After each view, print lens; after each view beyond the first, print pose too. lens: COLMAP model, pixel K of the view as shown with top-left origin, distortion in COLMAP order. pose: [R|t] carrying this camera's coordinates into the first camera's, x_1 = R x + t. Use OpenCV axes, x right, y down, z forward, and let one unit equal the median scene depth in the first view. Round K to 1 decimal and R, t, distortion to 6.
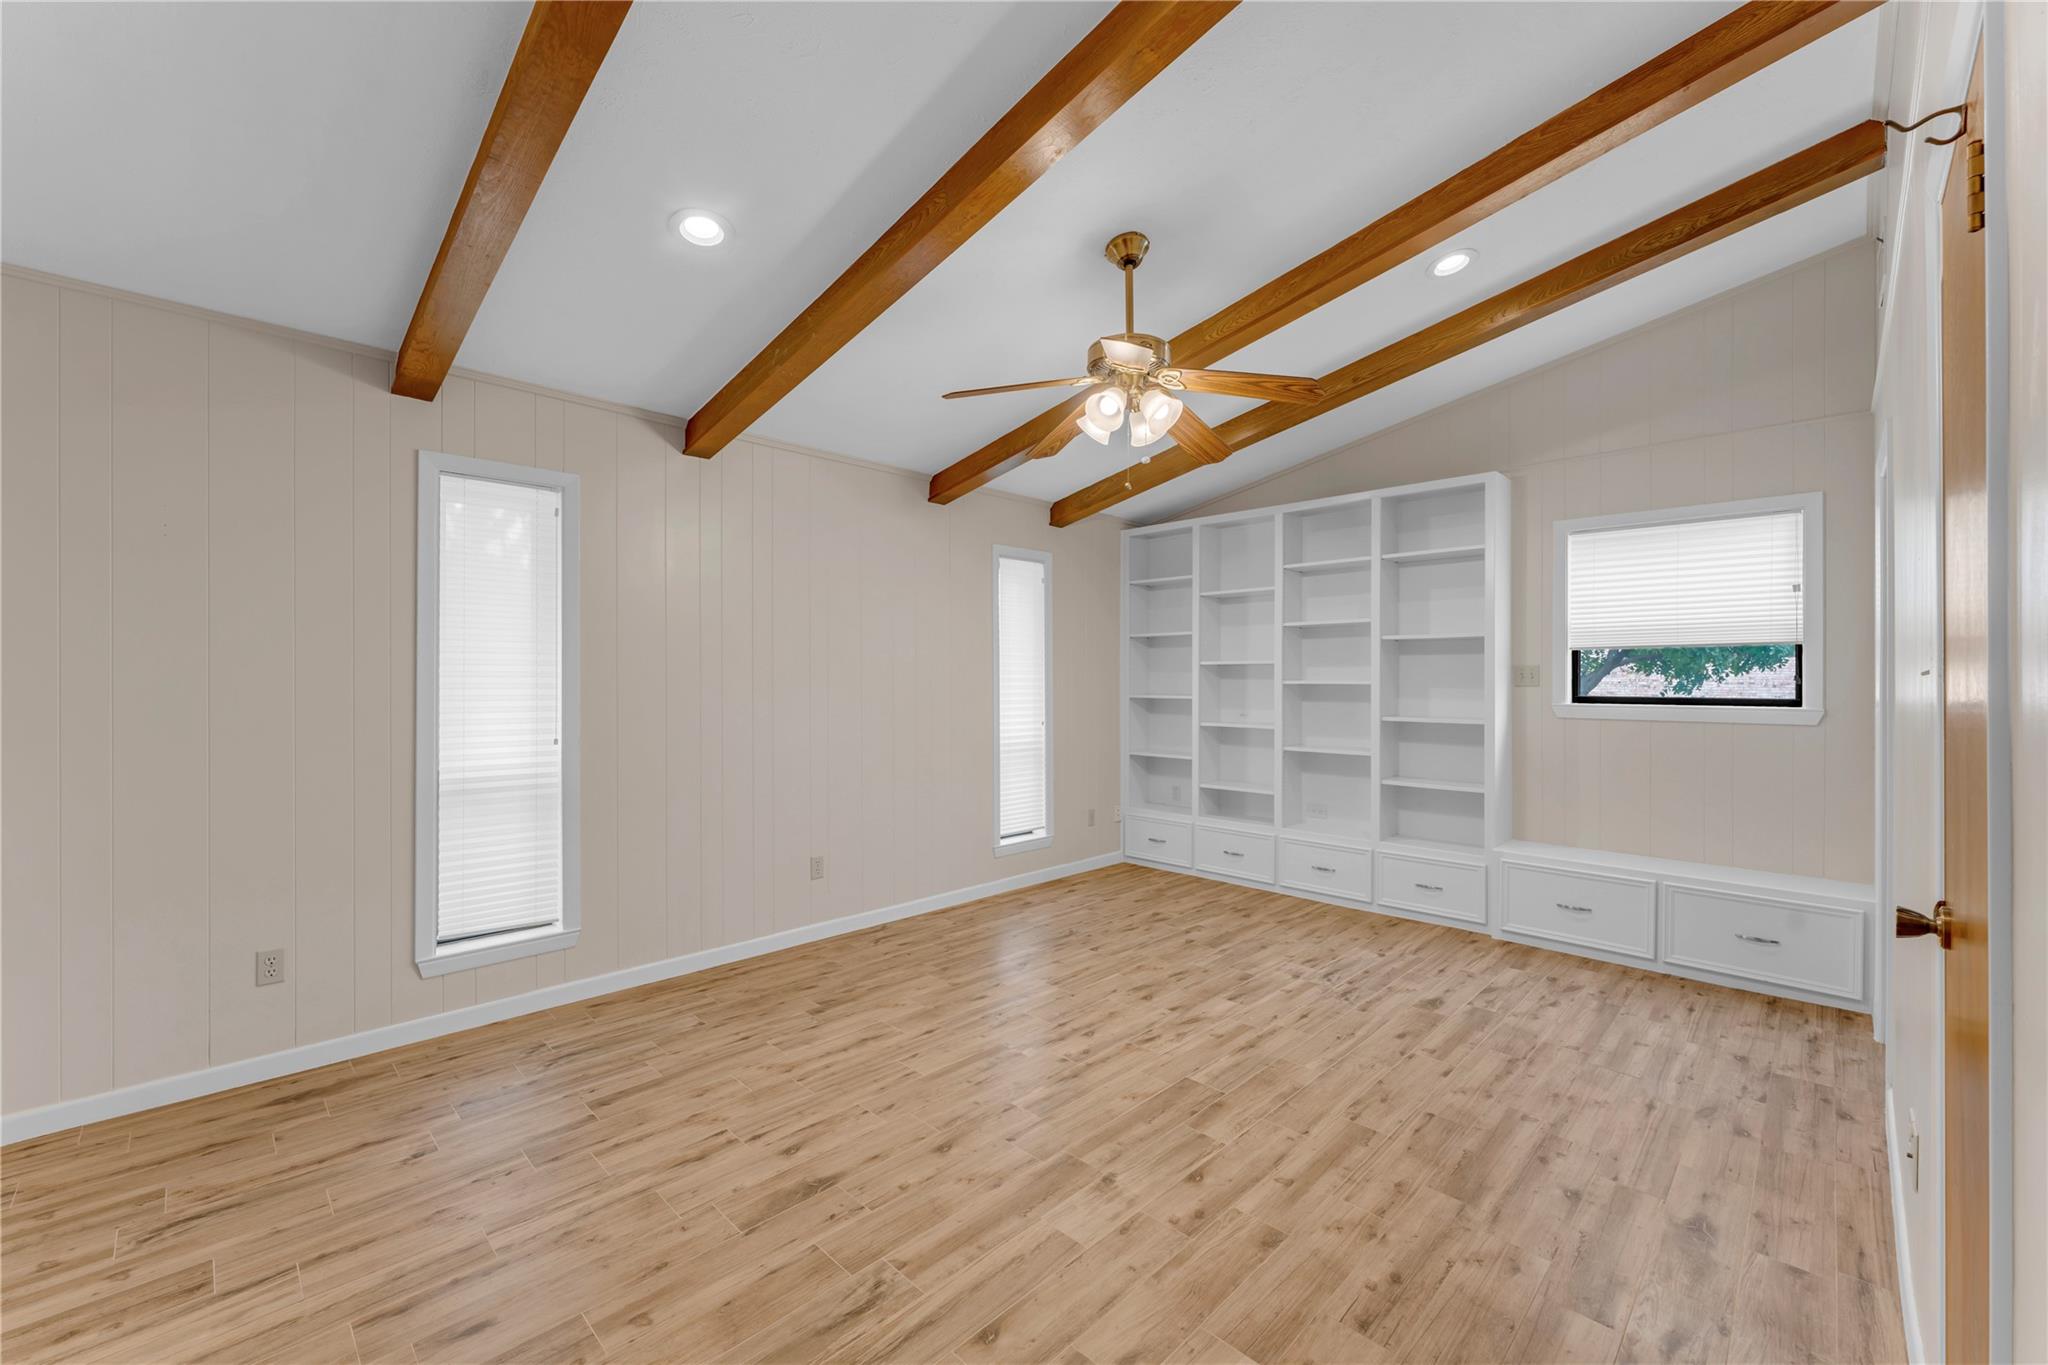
lens RADIAL K [[799.6, 0, 1020.3], [0, 799.6, 681.8], [0, 0, 1]] dist [-0.001644, 0.000044]
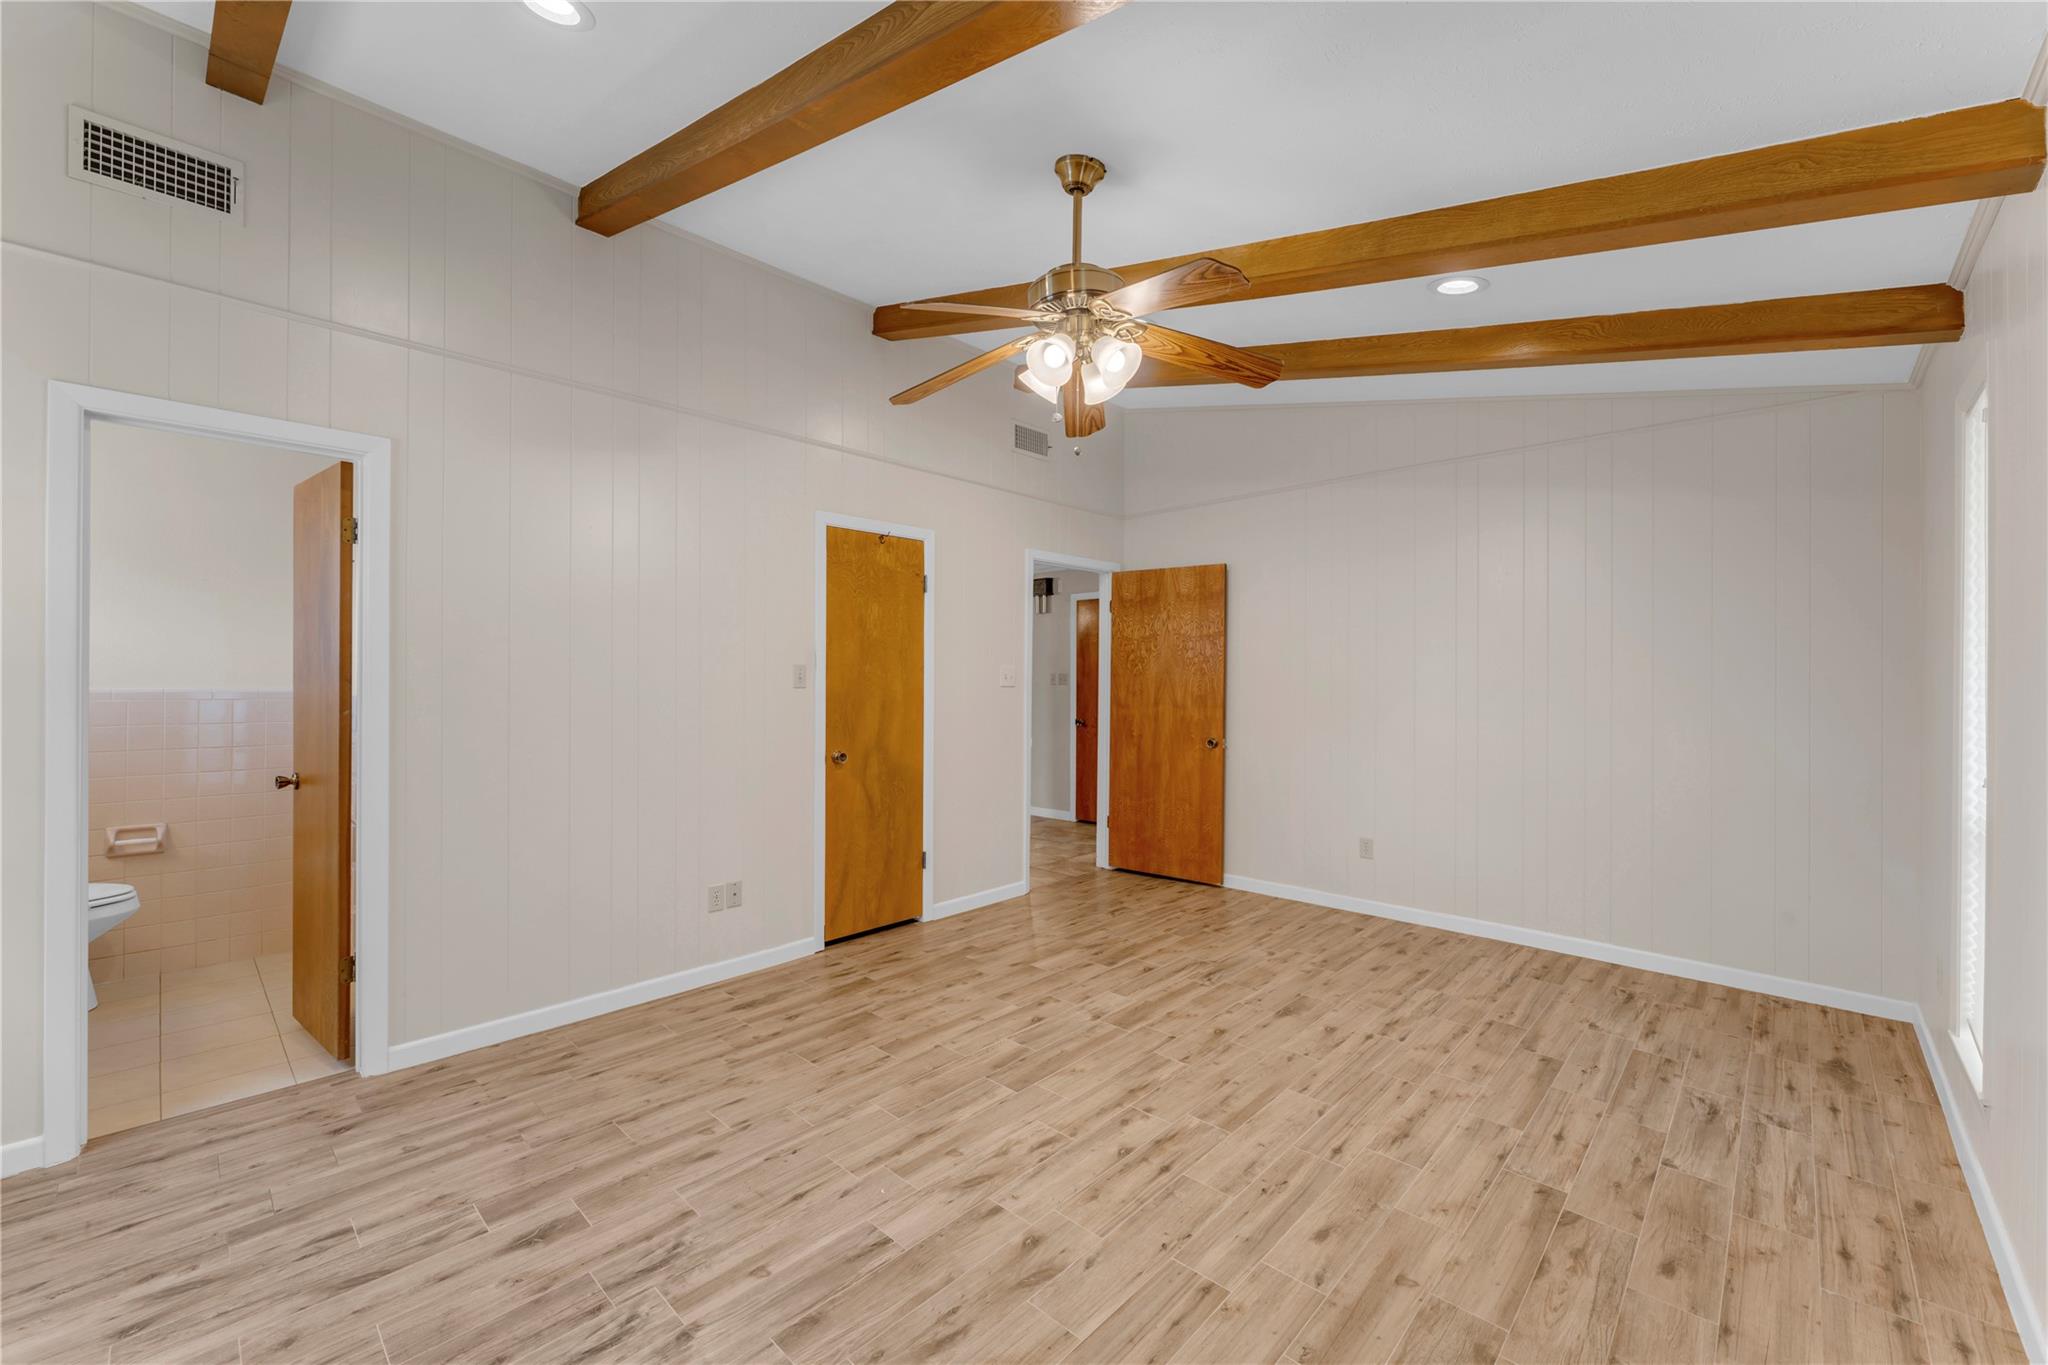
lens RADIAL K [[799.6, 0, 1027.8], [0, 799.6, 680.9], [0, 0, 1]] dist [-0.001644, 0.000044]
pose [[-0.999504, -0.004865, -0.031130, 0.214903], [-0.004857, 0.999988, -0.000338, -0.000558], [0.031131, -0.000187, -0.999515, 1.858677]]
